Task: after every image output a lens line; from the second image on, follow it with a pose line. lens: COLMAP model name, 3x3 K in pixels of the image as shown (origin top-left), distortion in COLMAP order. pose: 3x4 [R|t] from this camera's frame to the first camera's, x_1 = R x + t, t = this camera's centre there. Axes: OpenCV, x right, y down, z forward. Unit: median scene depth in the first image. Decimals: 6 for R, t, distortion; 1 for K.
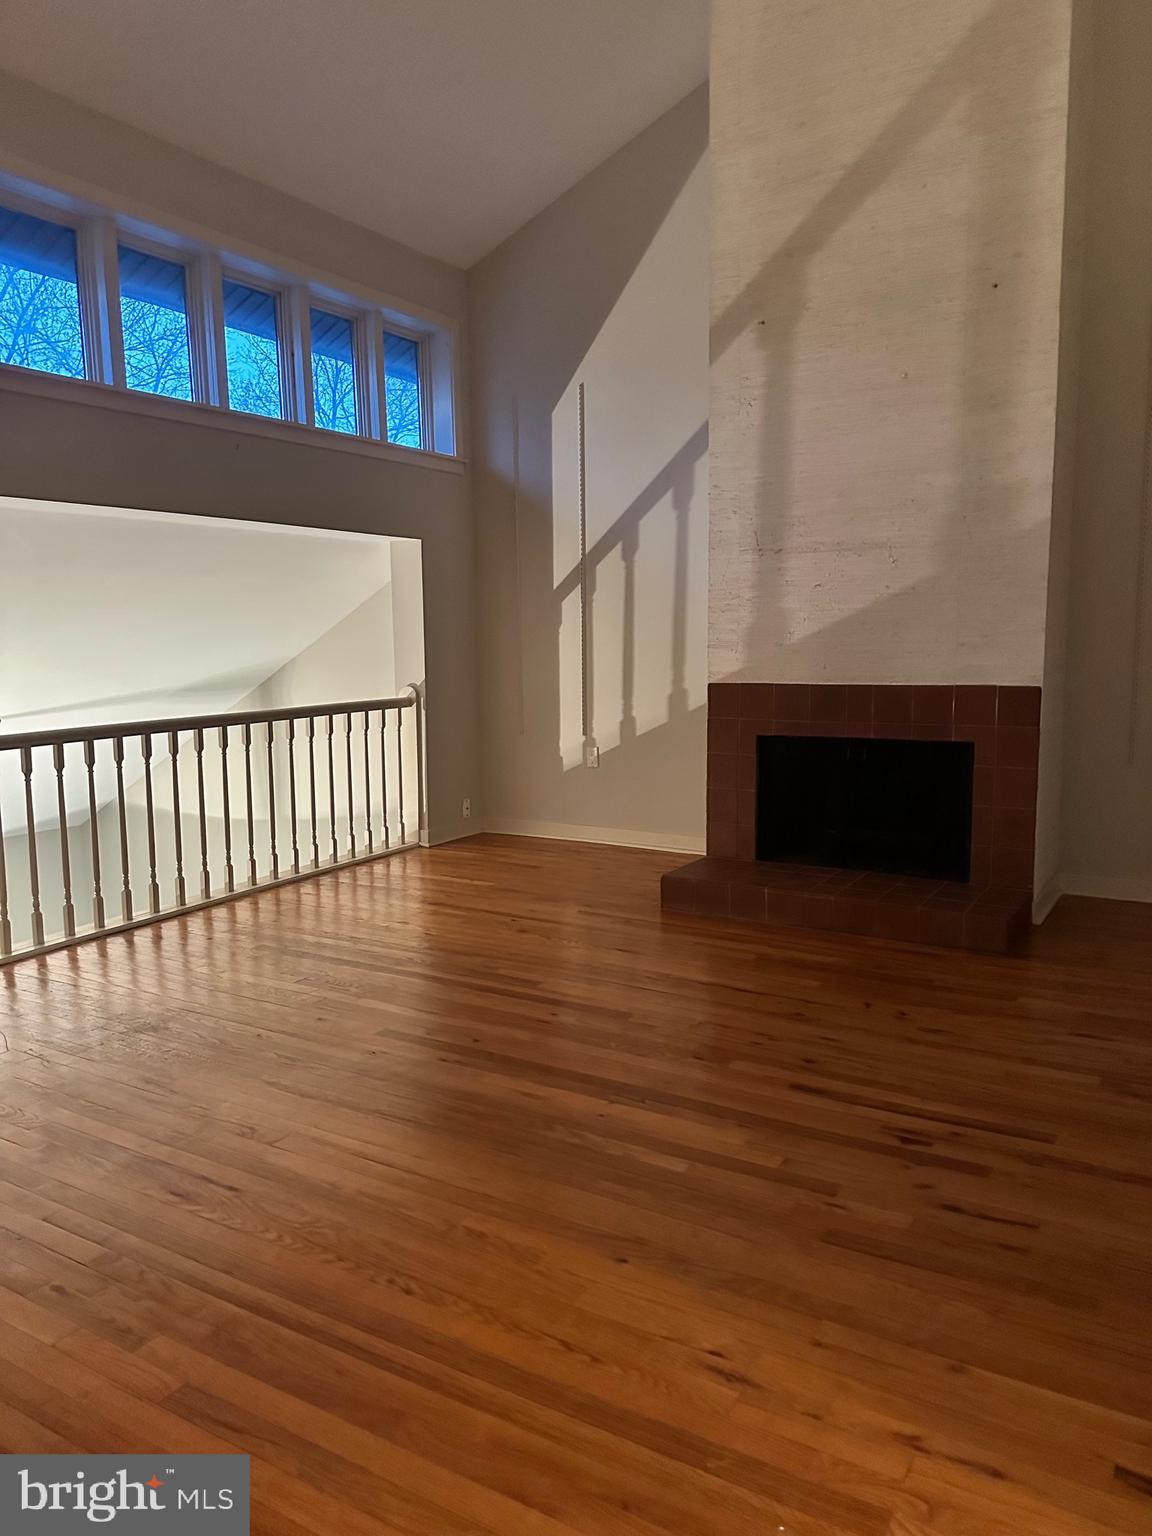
lens RADIAL K [[1073.6, 0, 583.0], [0, 1073.6, 775.2], [0, 0, 1]] dist [0.057926, -0.068914]
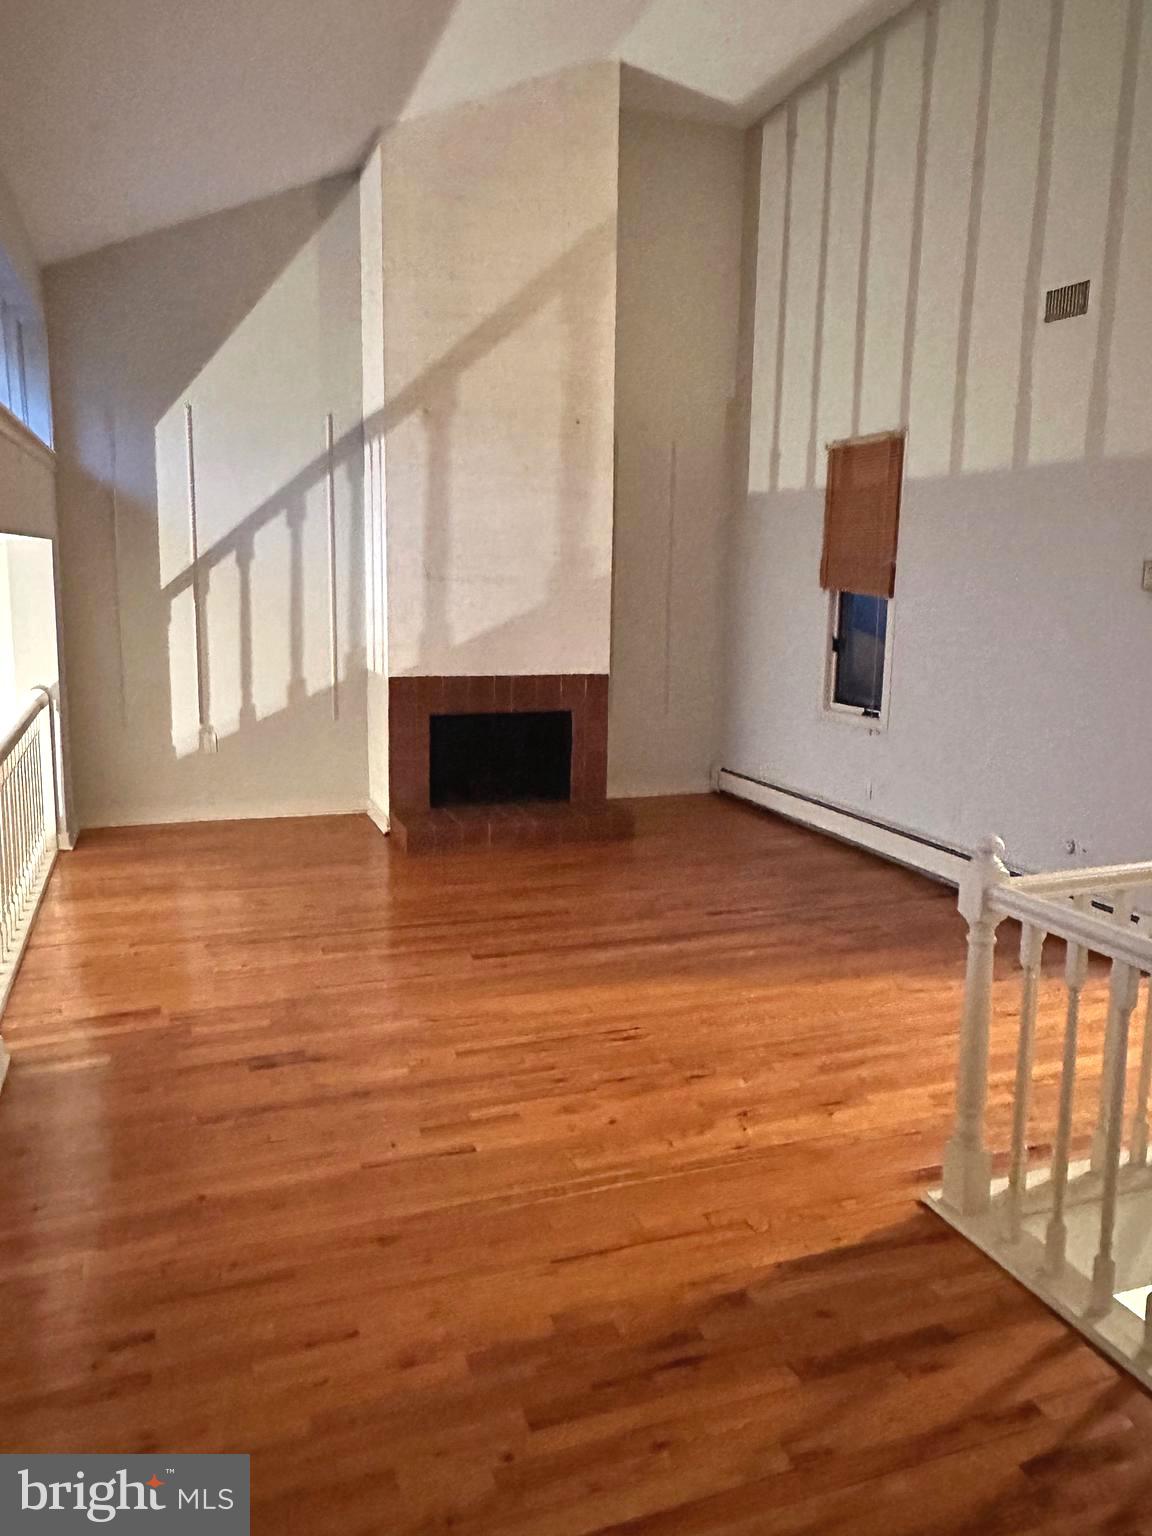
lens RADIAL K [[1073.6, 0, 579.8], [0, 1073.6, 733.9], [0, 0, 1]] dist [0.057926, -0.068914]
pose [[0.622374, -0.092684, 0.777213, -0.785961], [0.073986, 0.995485, 0.059467, -0.081698], [-0.779216, 0.020492, 0.626421, 0.017571]]
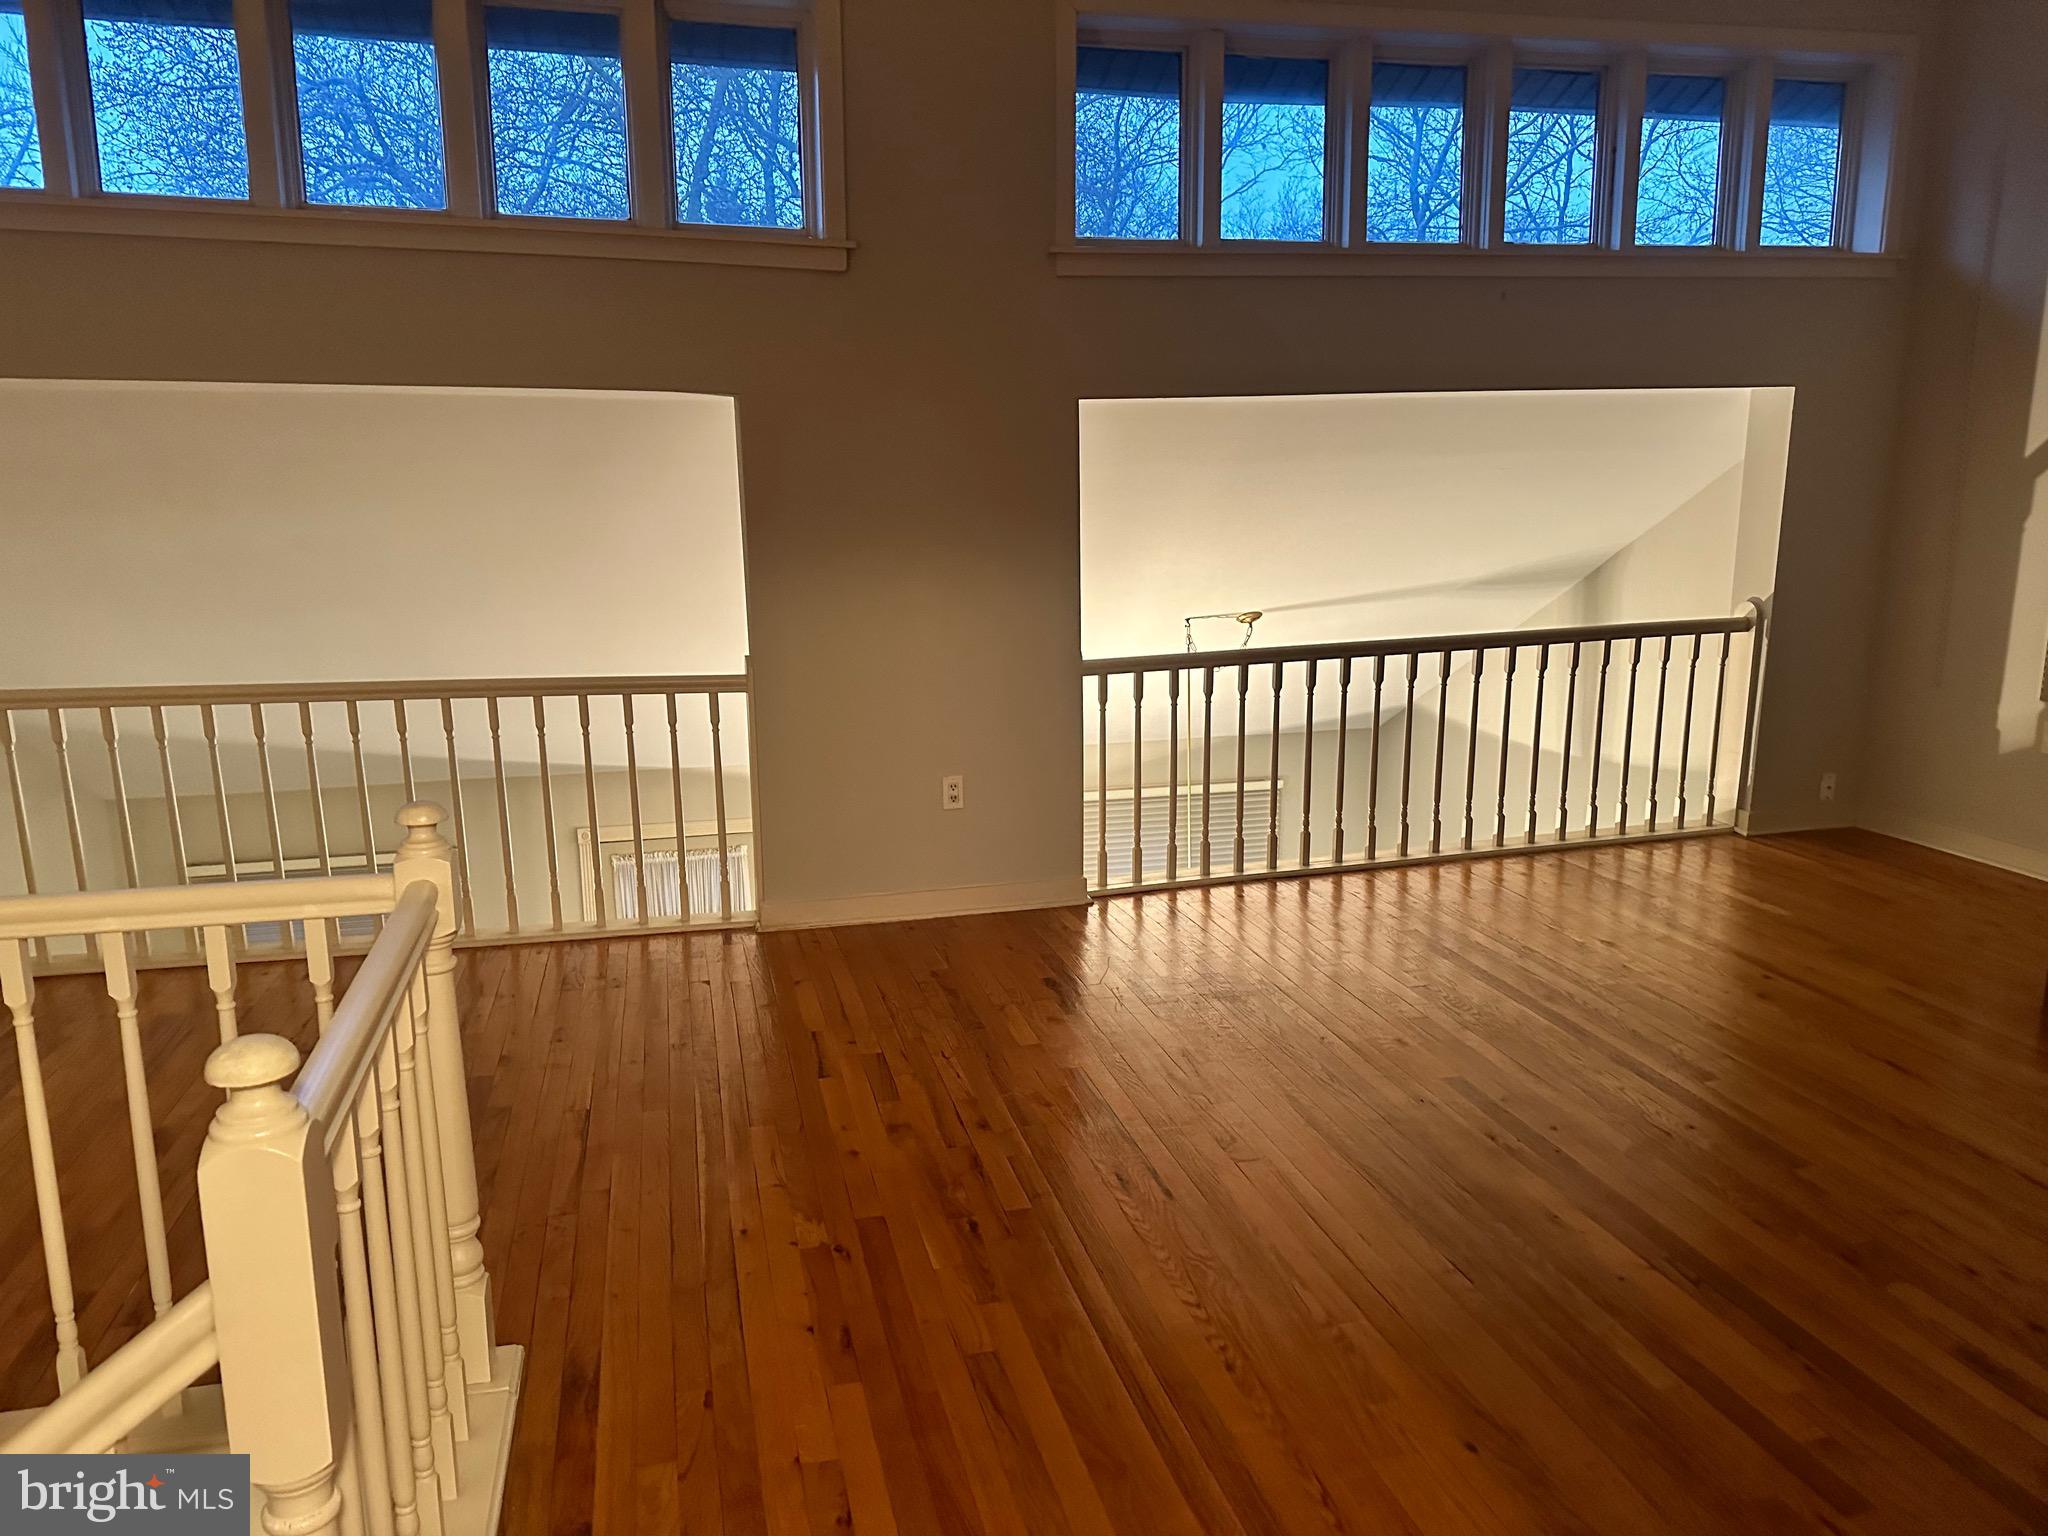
lens RADIAL K [[1431.4, 0, 1029.6], [0, 1431.4, 771.5], [0, 0, 1]] dist [0.057926, -0.068914]
pose [[0.717071, 0.147933, -0.681120, 0.198311], [-0.084494, 0.988460, 0.125731, -0.067800], [0.691859, -0.032608, 0.721296, 0.005897]]
